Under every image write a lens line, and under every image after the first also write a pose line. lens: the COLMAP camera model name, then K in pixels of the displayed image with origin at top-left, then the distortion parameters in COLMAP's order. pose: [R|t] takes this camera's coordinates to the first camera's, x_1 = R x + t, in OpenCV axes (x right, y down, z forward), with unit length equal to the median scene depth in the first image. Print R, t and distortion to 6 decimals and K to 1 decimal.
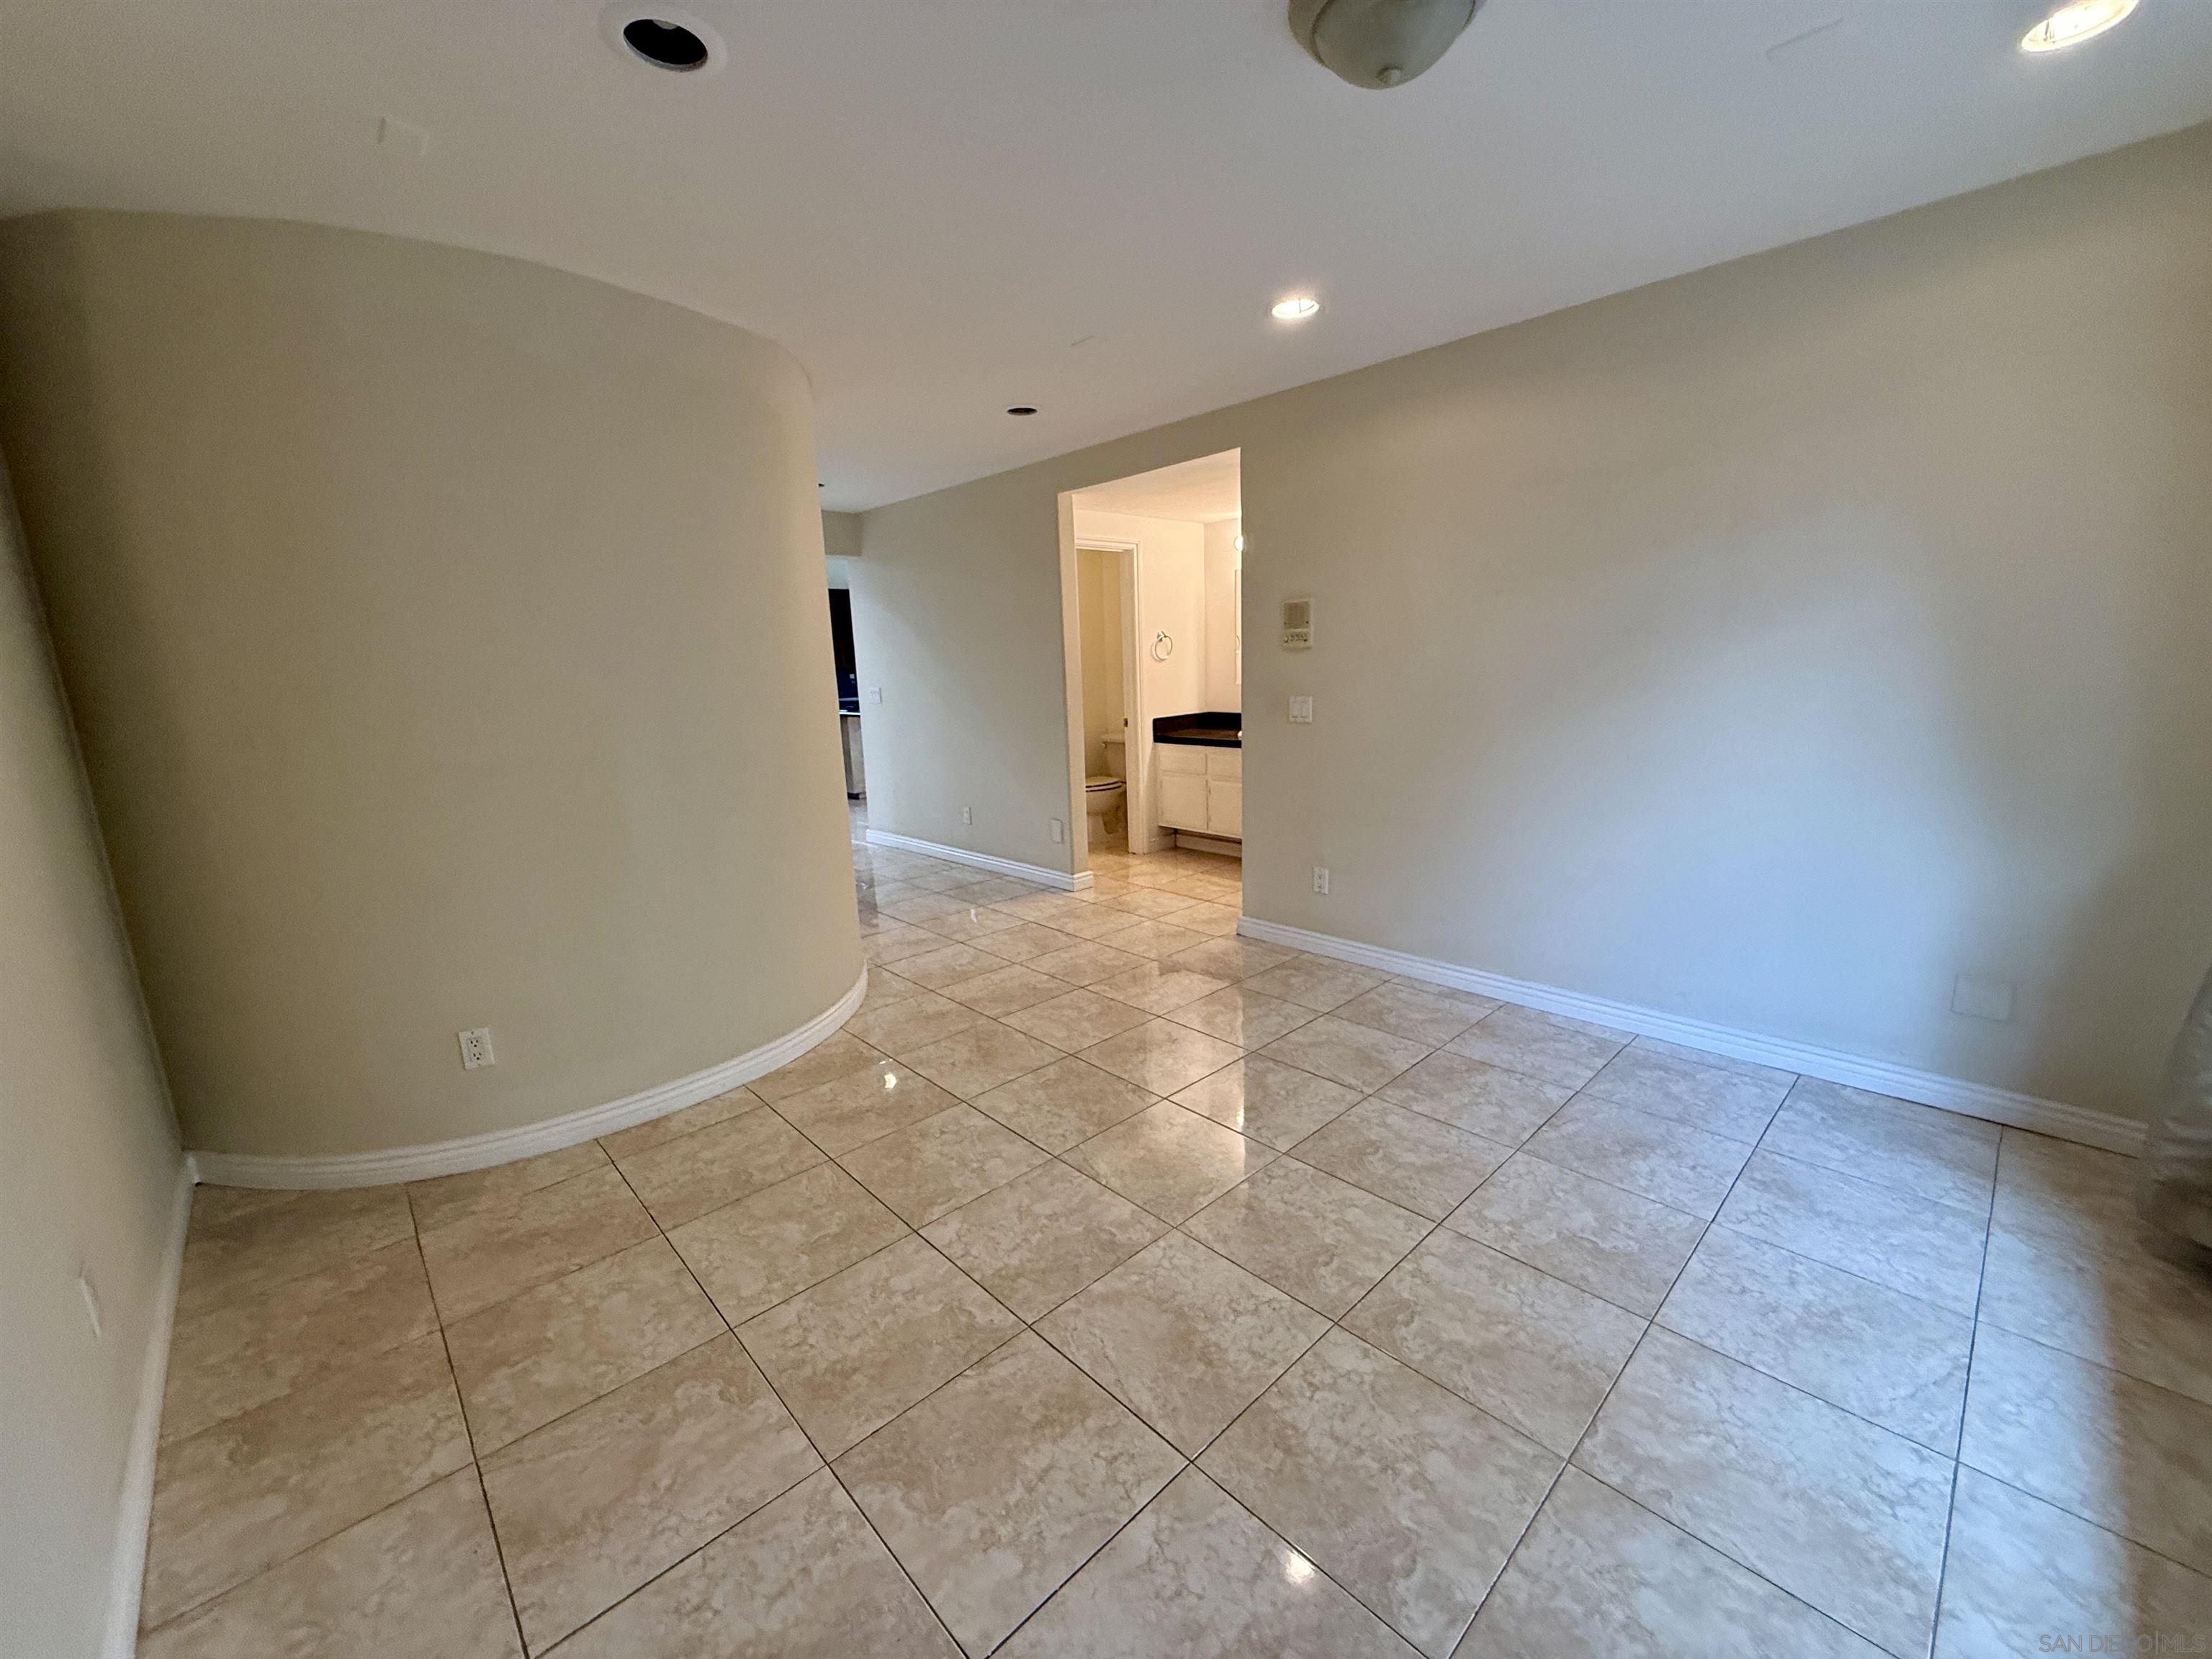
lens RADIAL K [[880.7, 0, 1105.8], [0, 880.7, 830.9], [0, 0, 1]] dist [-0.000570, 0.000237]
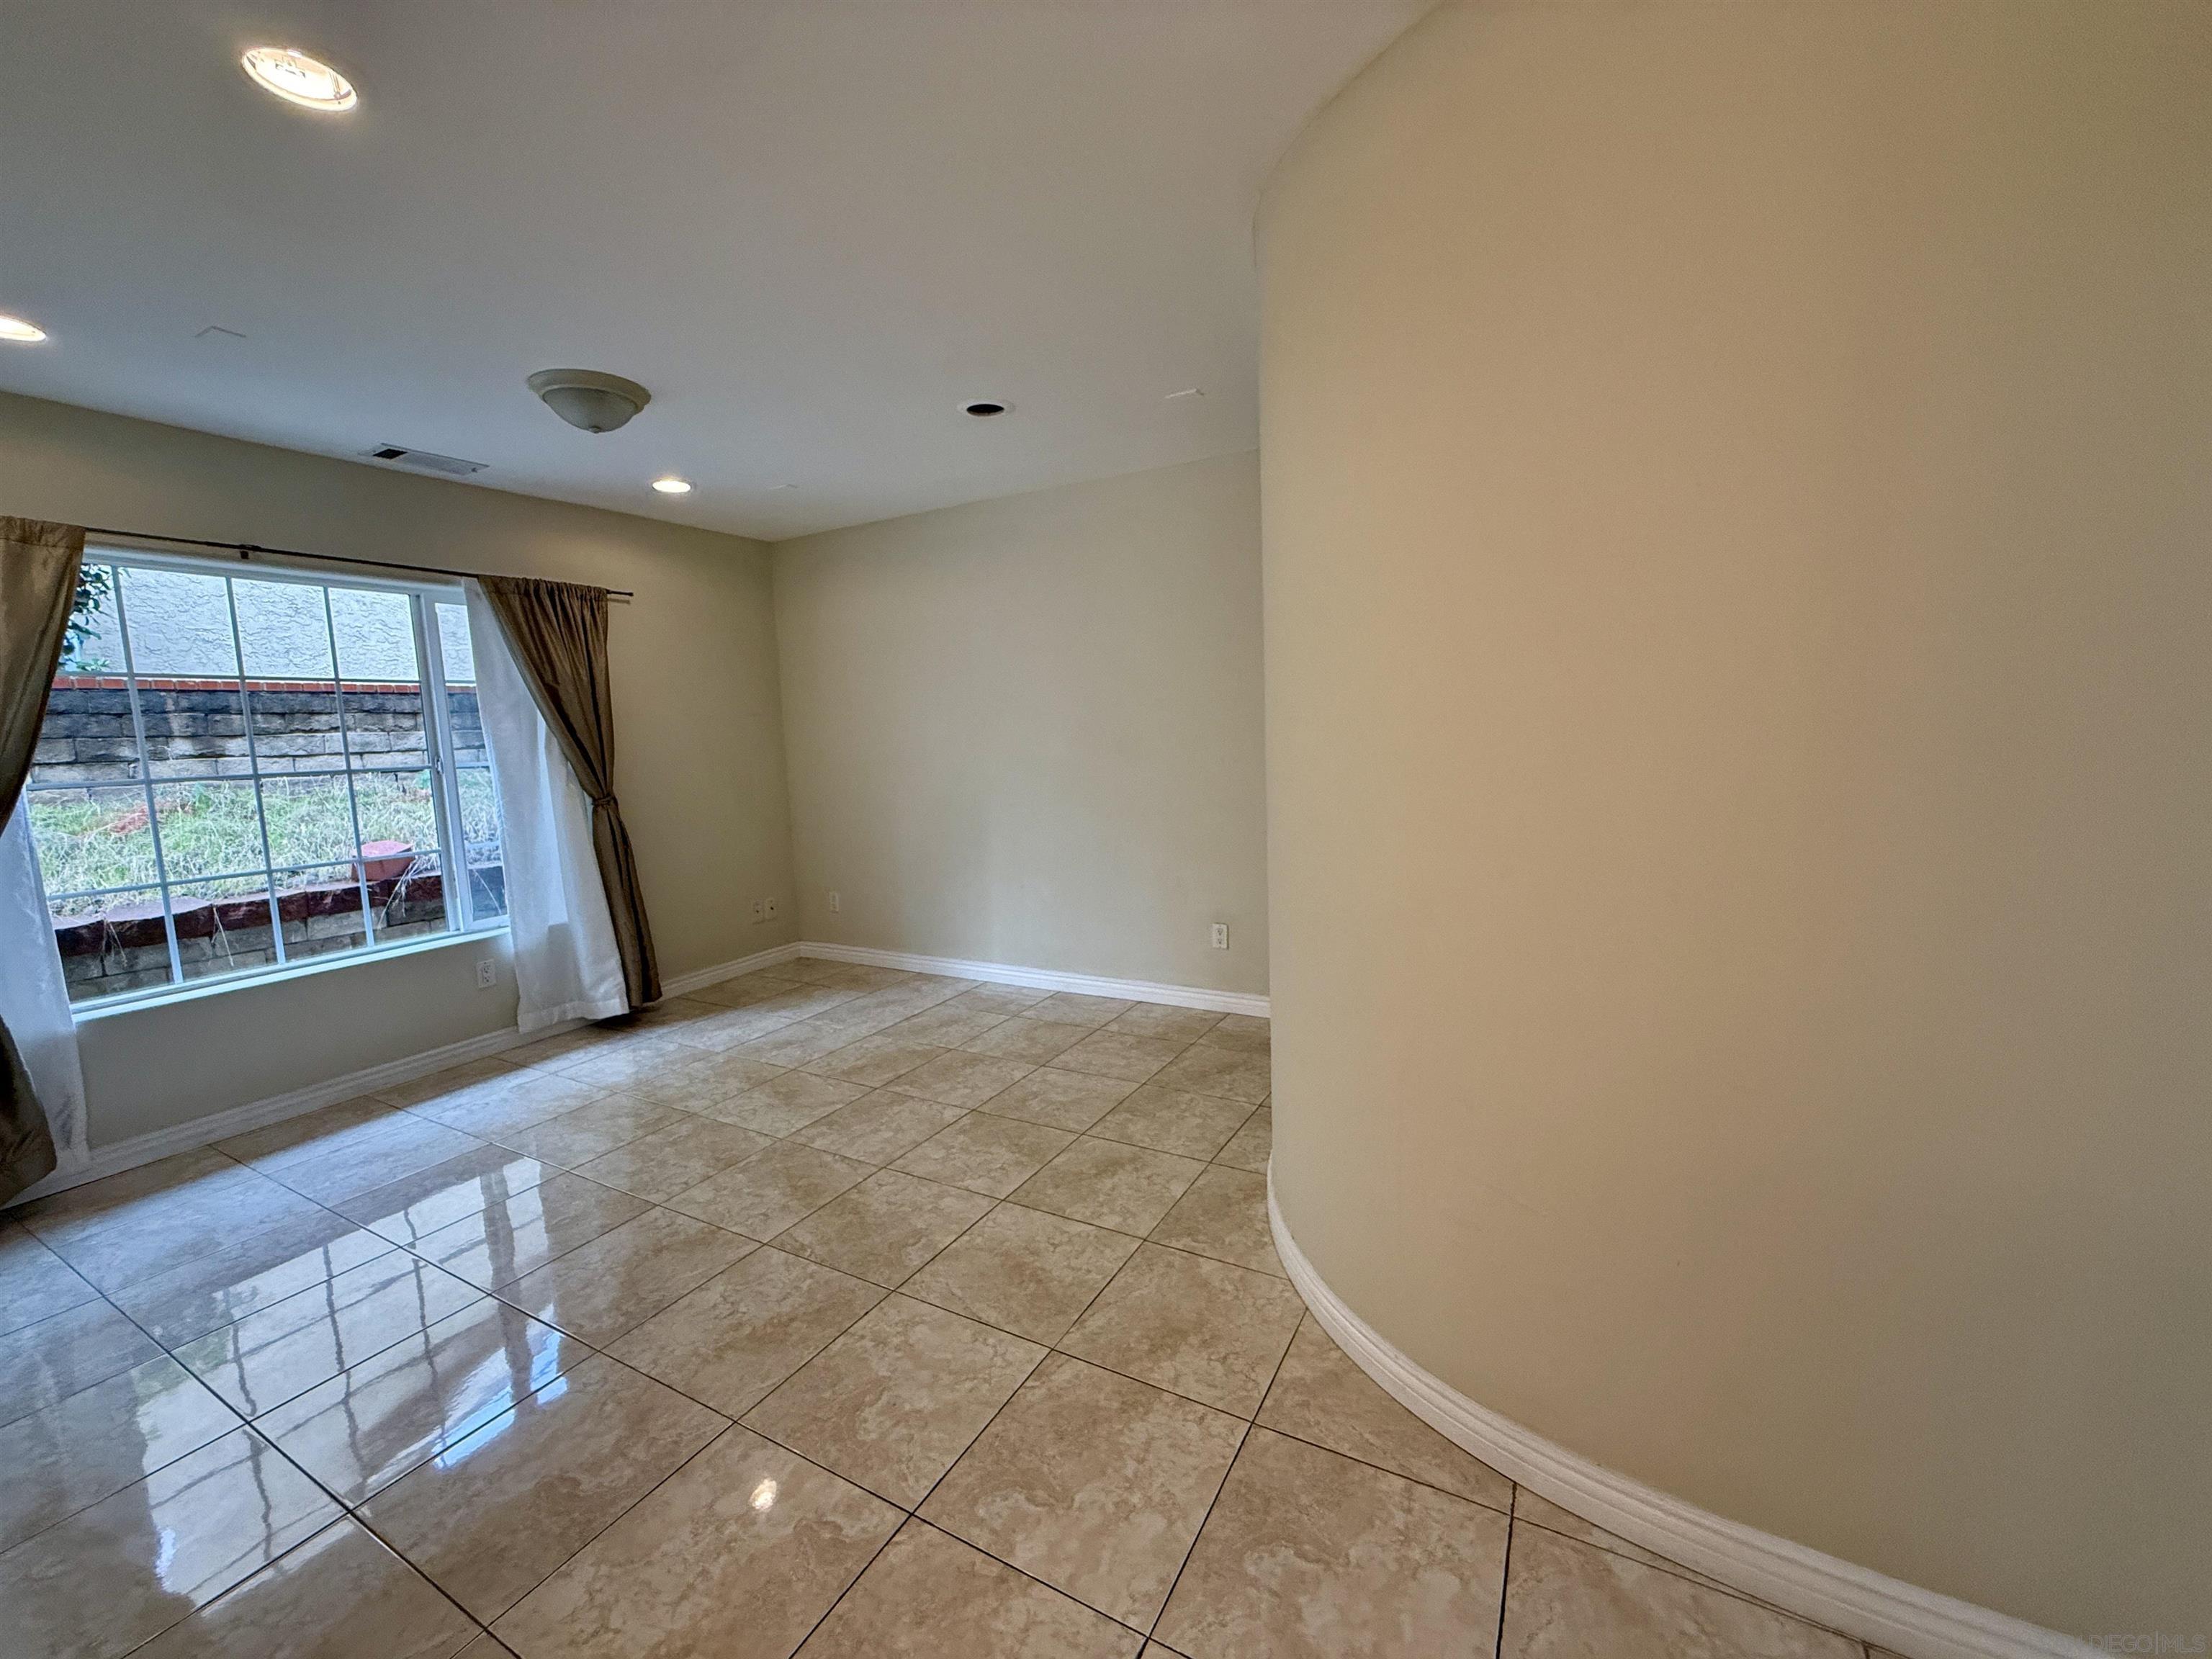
lens RADIAL K [[880.7, 0, 1112.0], [0, 880.7, 829.1], [0, 0, 1]] dist [-0.000570, 0.000237]
pose [[-0.946971, 0.109150, -0.302212, -0.048854], [0.010302, 0.950366, 0.310962, -0.455206], [0.321154, 0.291359, -0.901094, 2.383859]]
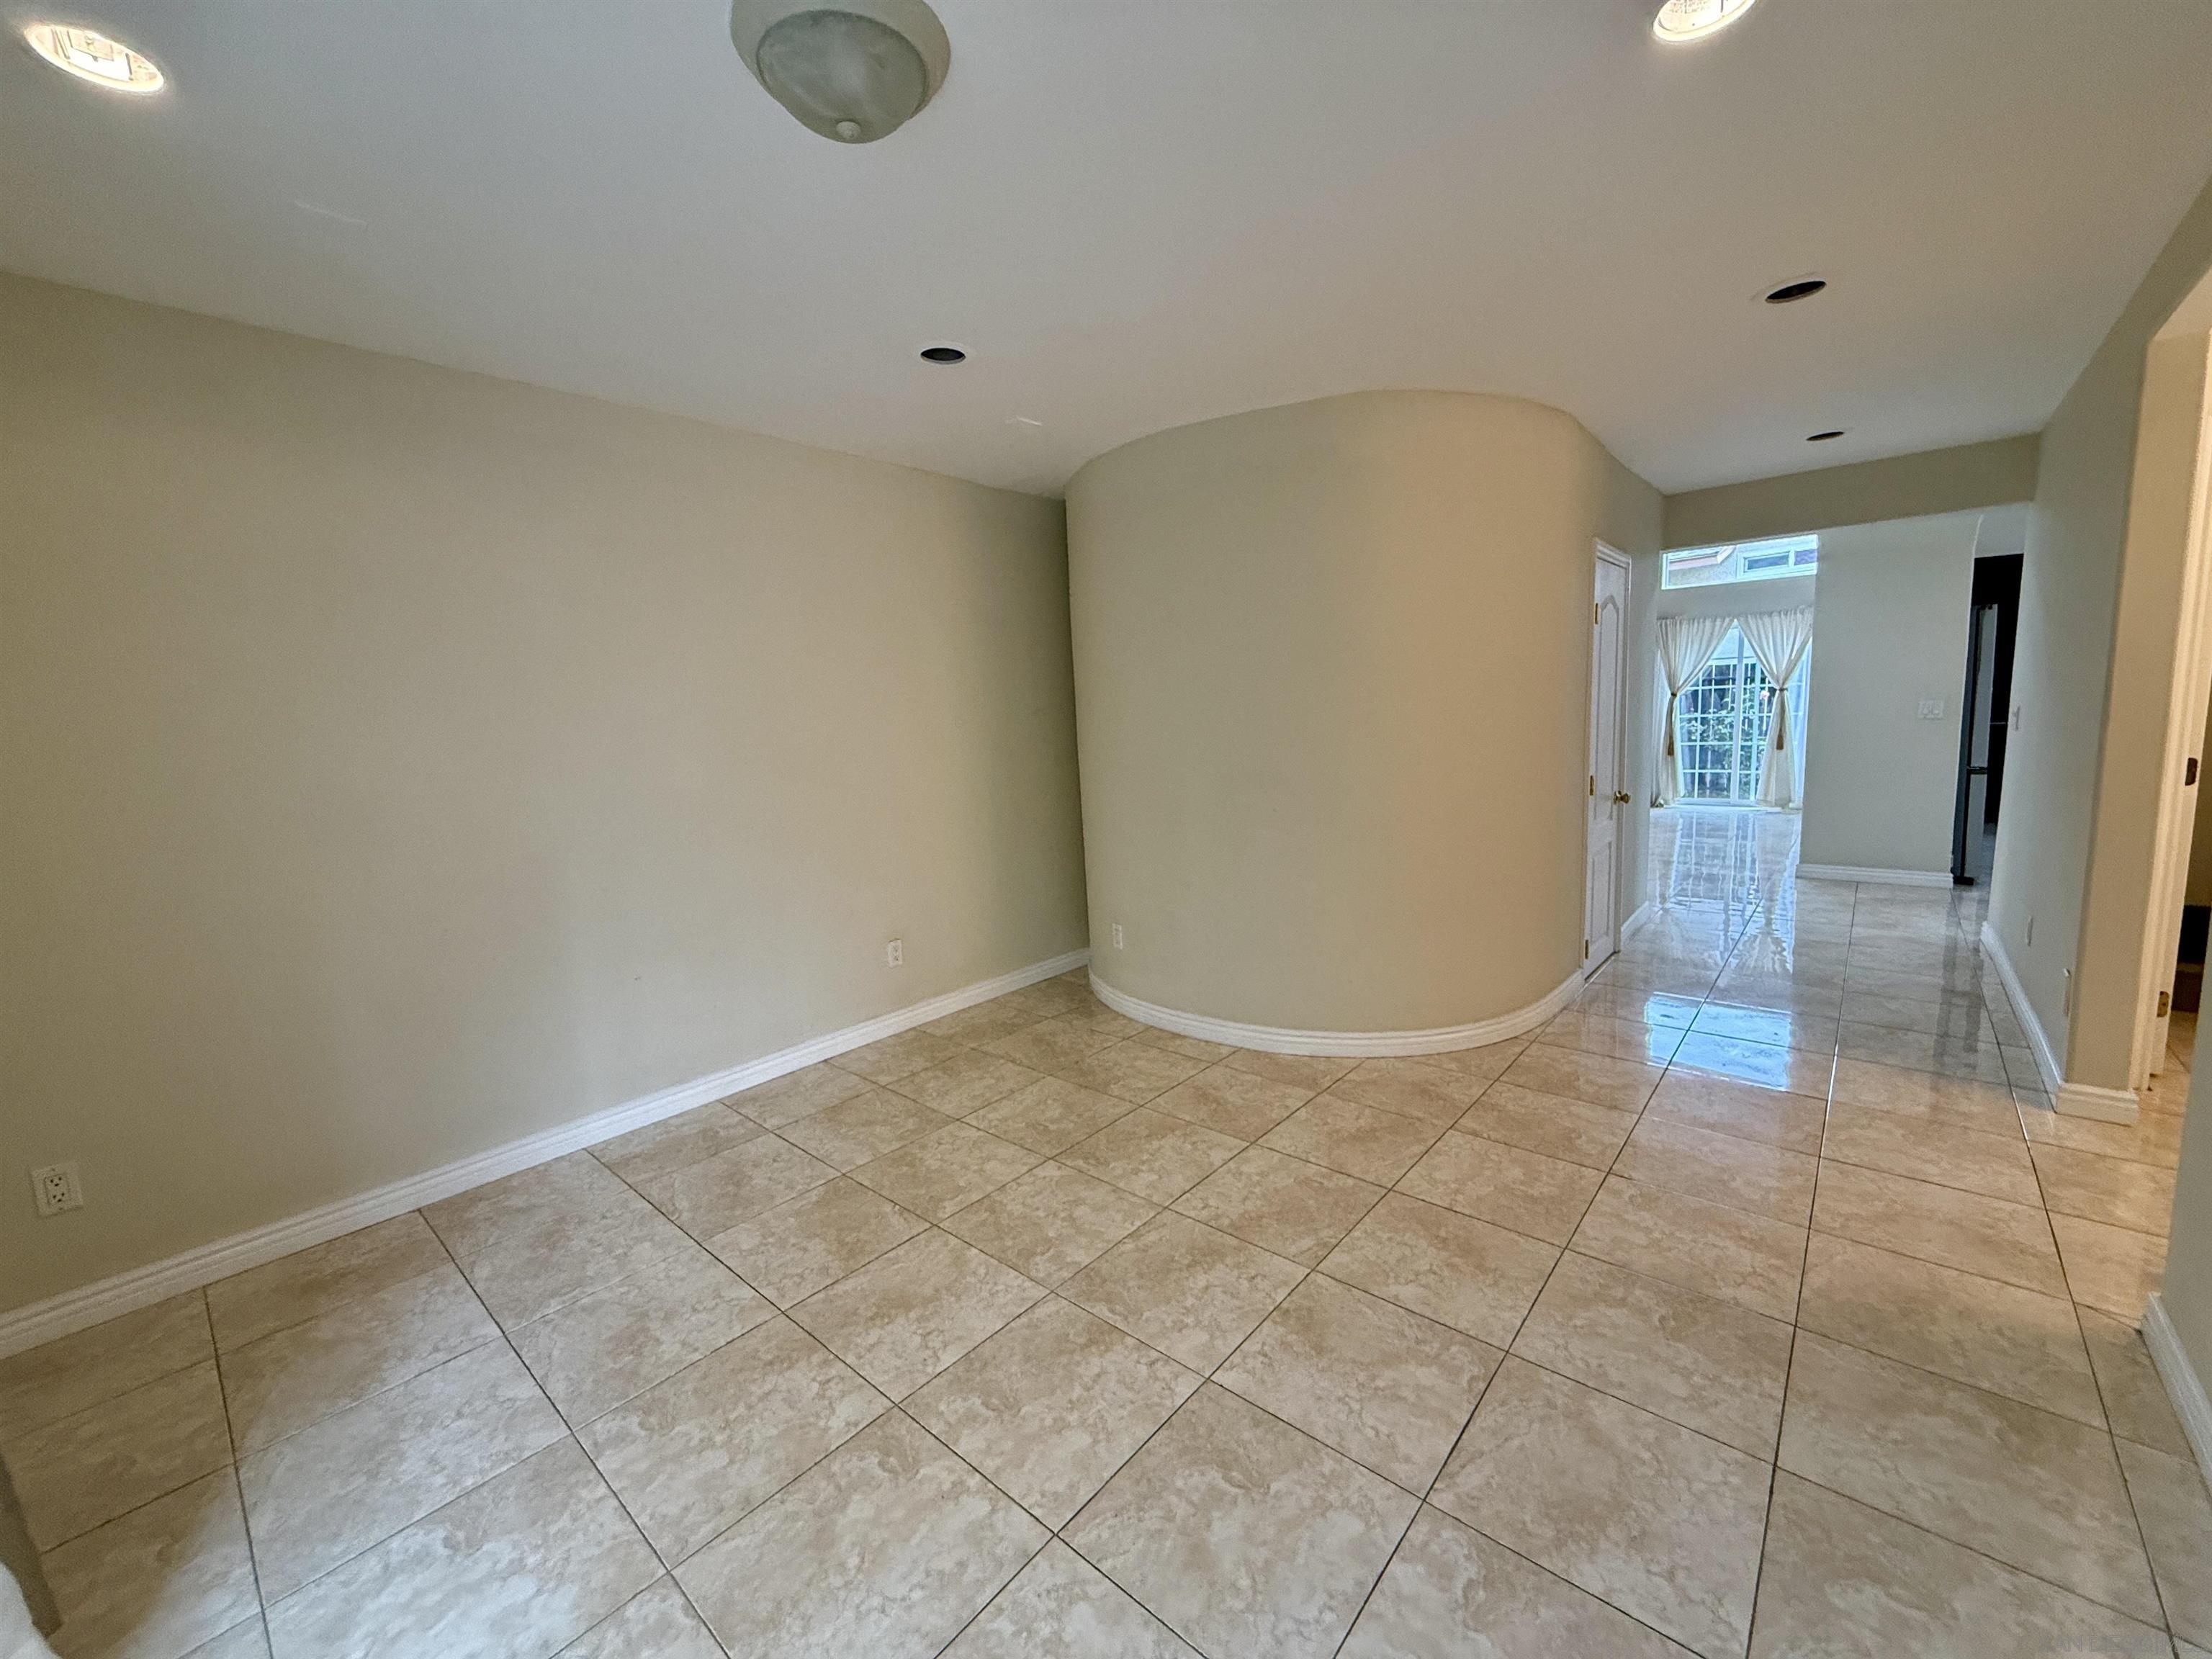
lens RADIAL K [[880.7, 0, 1095.2], [0, 880.7, 824.7], [0, 0, 1]] dist [-0.000570, 0.000237]
pose [[0.095061, 0.161428, -0.982295, 1.018445], [-0.154115, 0.977253, 0.145685, -0.222264], [0.983469, 0.137537, 0.117778, 0.904020]]
